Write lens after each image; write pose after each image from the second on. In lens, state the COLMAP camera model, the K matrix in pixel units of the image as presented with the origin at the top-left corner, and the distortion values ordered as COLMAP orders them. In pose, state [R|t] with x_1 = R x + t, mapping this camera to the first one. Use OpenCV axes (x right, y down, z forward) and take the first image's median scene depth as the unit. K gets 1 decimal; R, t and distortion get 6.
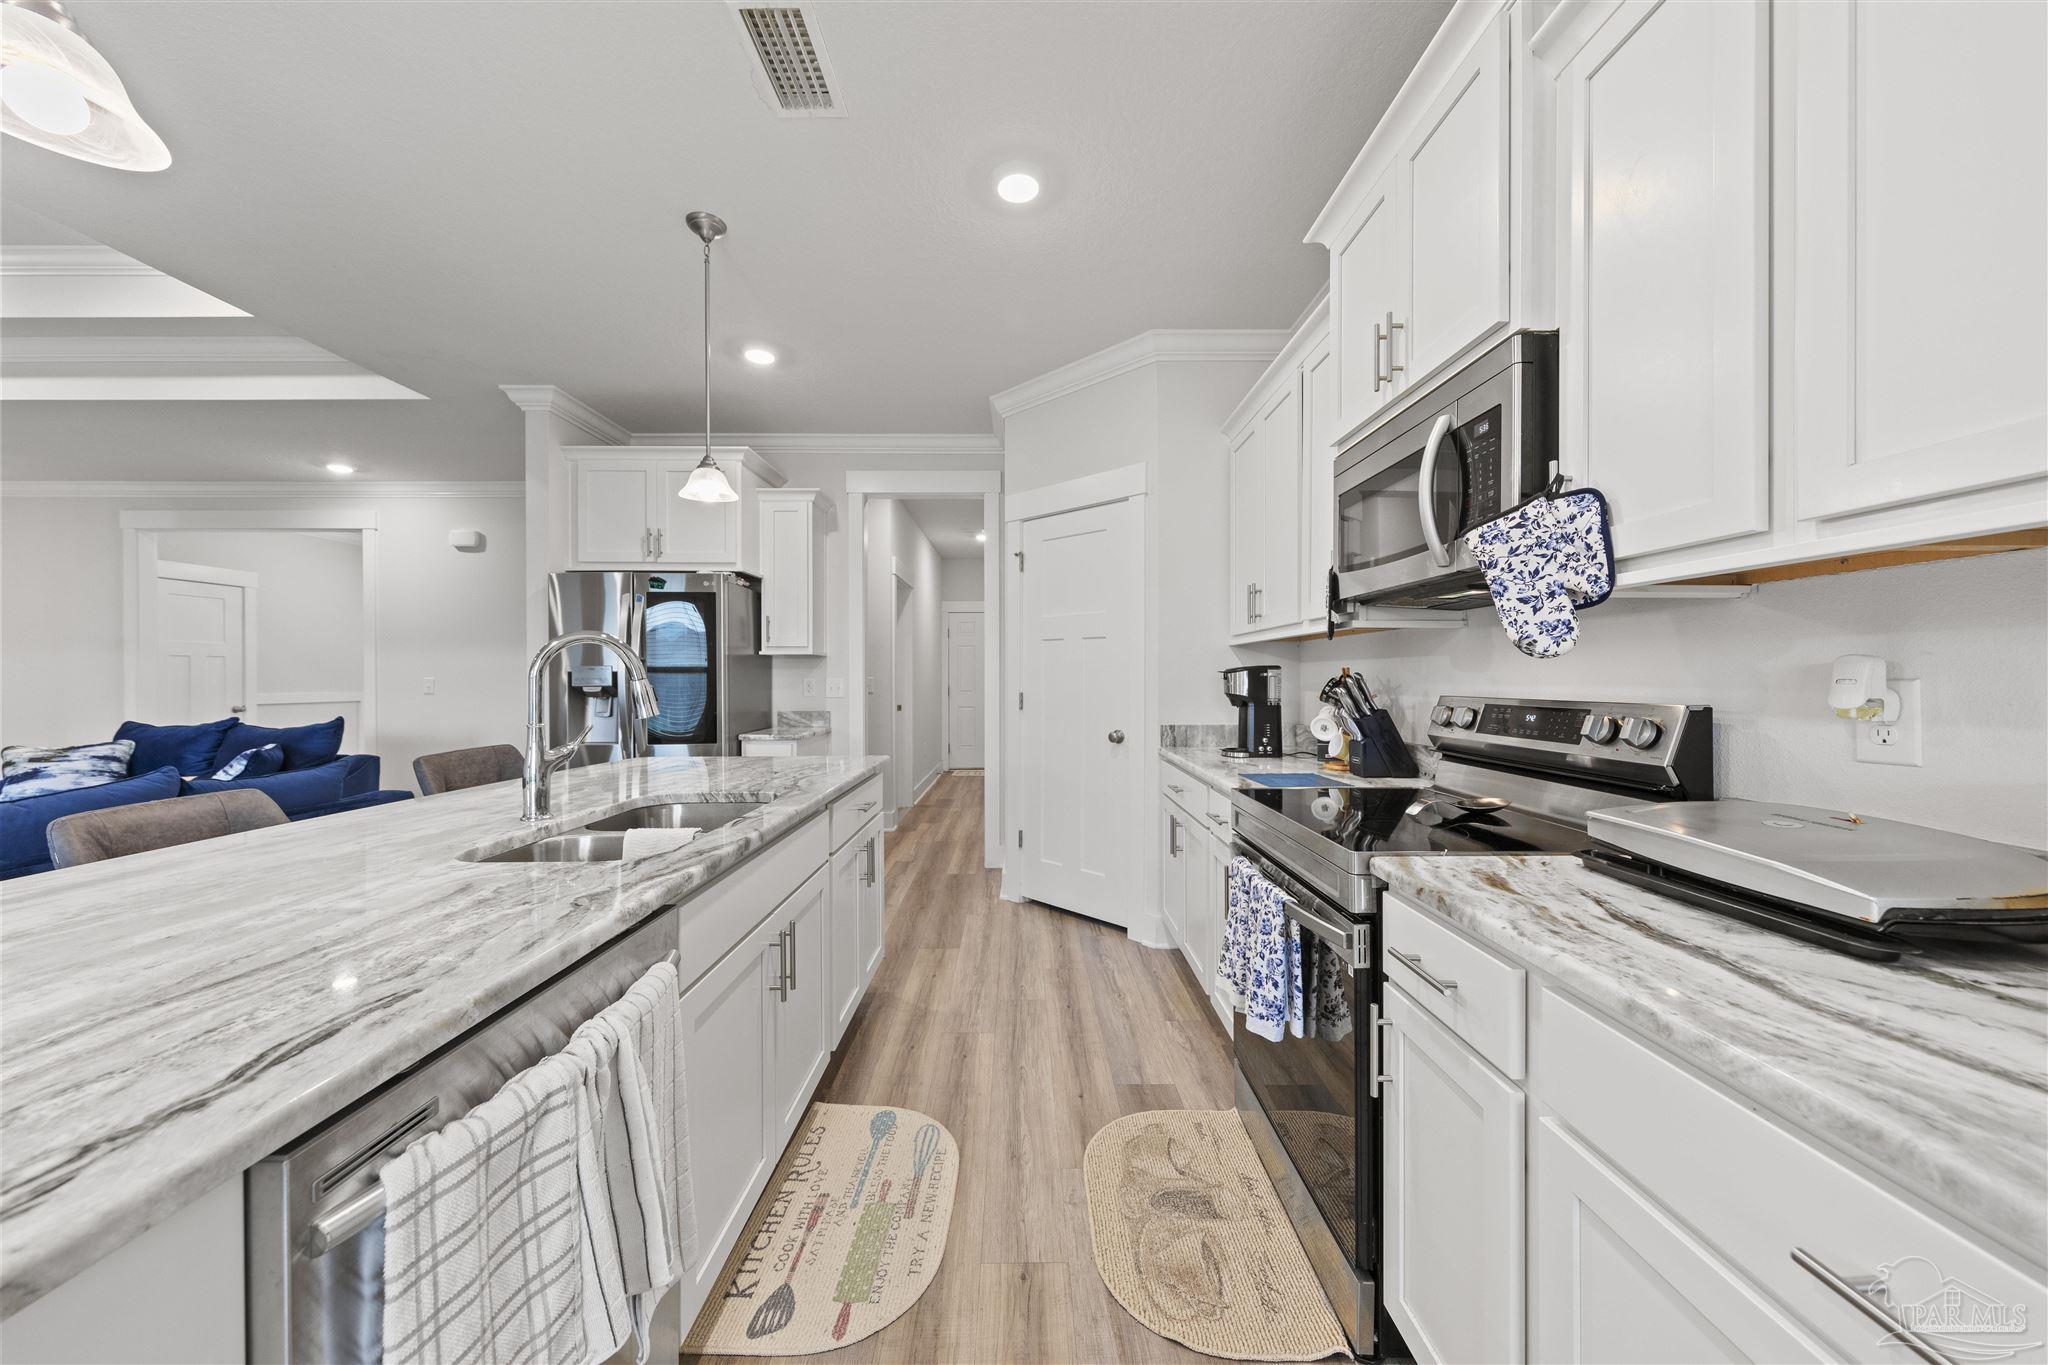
lens RADIAL K [[719.2, 0, 1029.1], [0, 719.2, 680.6], [0, 0, 1]] dist [0.002040, -0.000384]
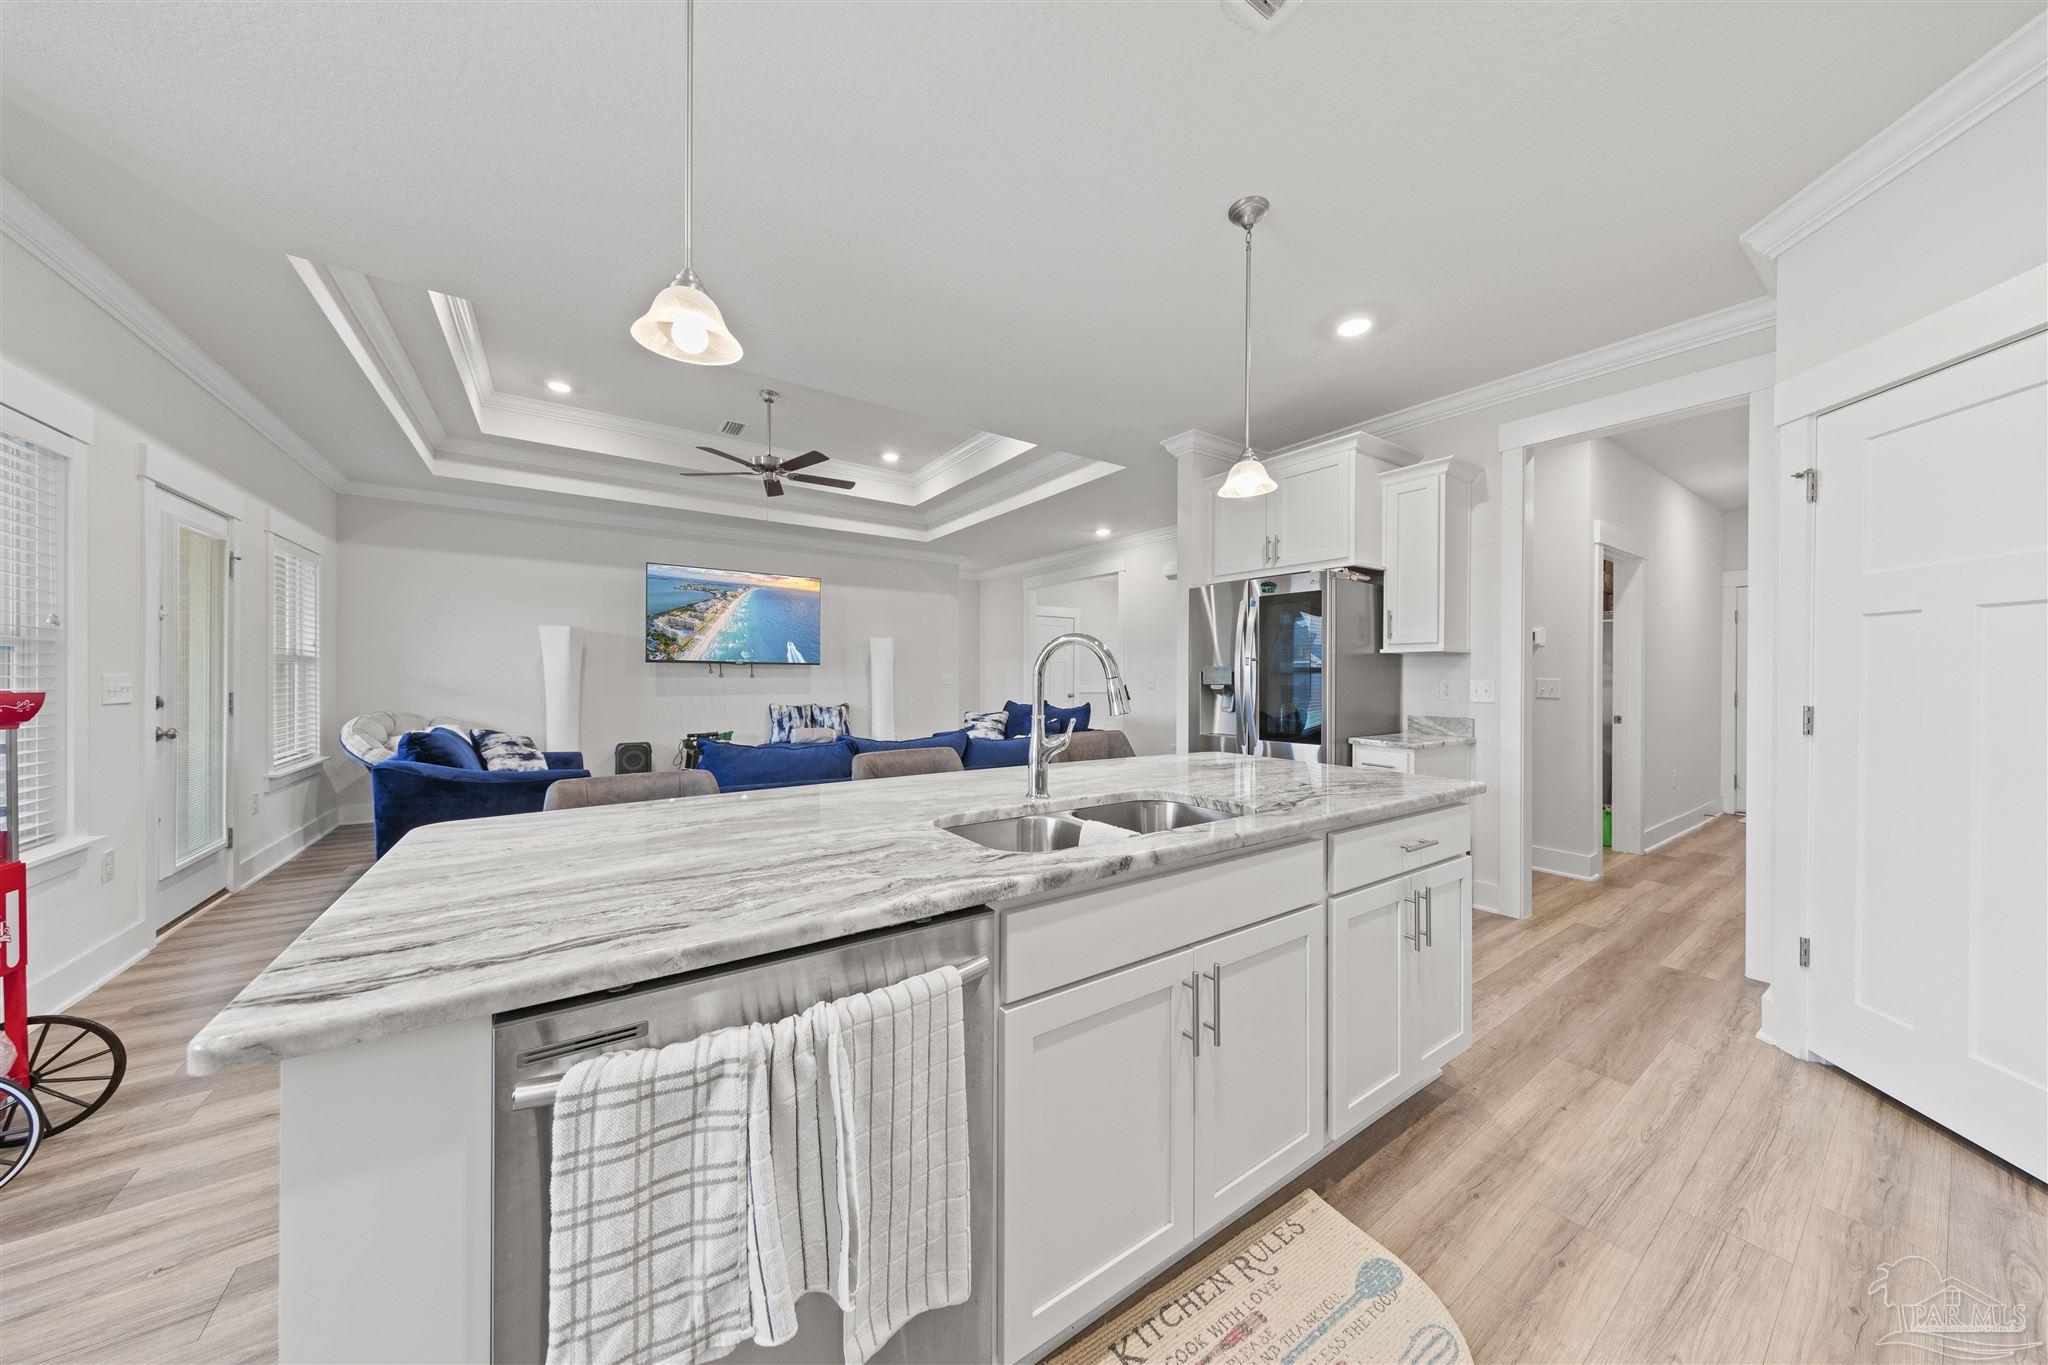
lens RADIAL K [[660.2, 0, 1021.7], [0, 660.2, 678.9], [0, 0, 1]] dist [0.003483, -0.000641]
pose [[0.560274, 0.008928, -0.828259, 0.146973], [-0.010533, 0.999938, 0.003653, -0.002374], [0.828240, 0.006677, 0.560333, 0.296761]]
